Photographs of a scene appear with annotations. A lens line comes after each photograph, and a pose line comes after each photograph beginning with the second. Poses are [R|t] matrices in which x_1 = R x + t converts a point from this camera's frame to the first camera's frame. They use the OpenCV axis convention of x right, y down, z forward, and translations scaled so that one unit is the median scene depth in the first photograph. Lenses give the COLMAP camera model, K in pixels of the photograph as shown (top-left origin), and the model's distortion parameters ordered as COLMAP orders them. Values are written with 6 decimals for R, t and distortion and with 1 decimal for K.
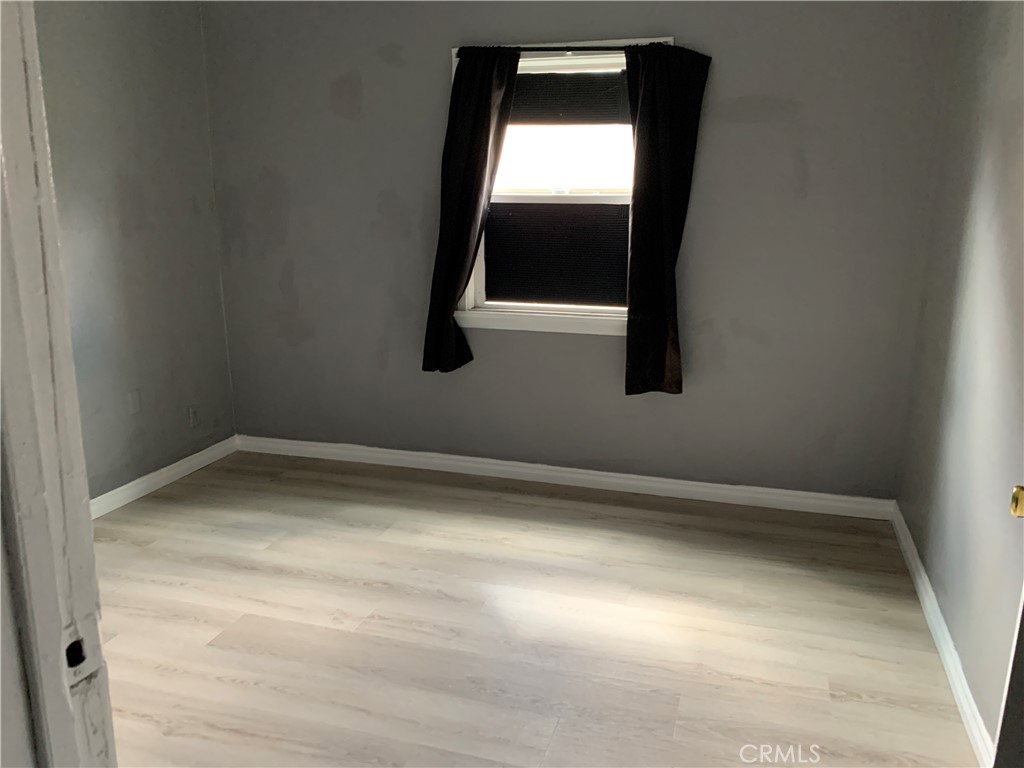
lens RADIAL K [[777.0, 0, 519.8], [0, 777.0, 384.8], [0, 0, 1]] dist [0.030878, -0.038435]
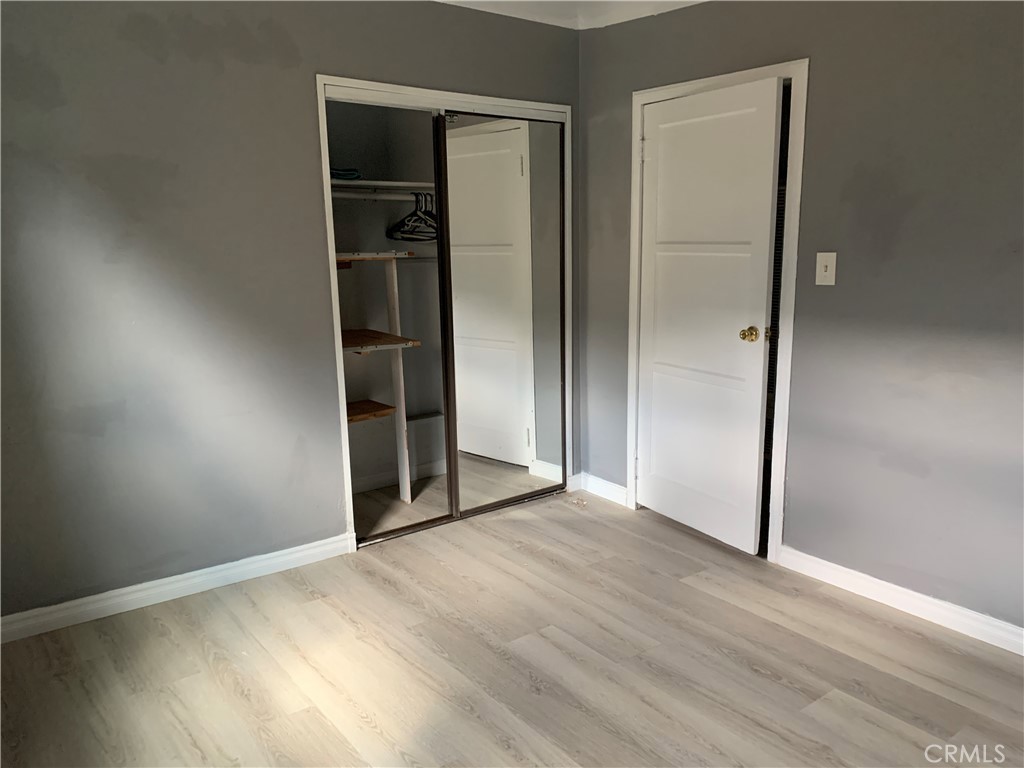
lens RADIAL K [[777.0, 0, 495.4], [0, 777.0, 382.3], [0, 0, 1]] dist [0.030878, -0.038435]
pose [[-0.799510, -0.114178, 0.589700, -0.406117], [0.141849, 0.918106, 0.370082, -0.275847], [-0.583663, 0.379533, -0.717839, 1.128574]]
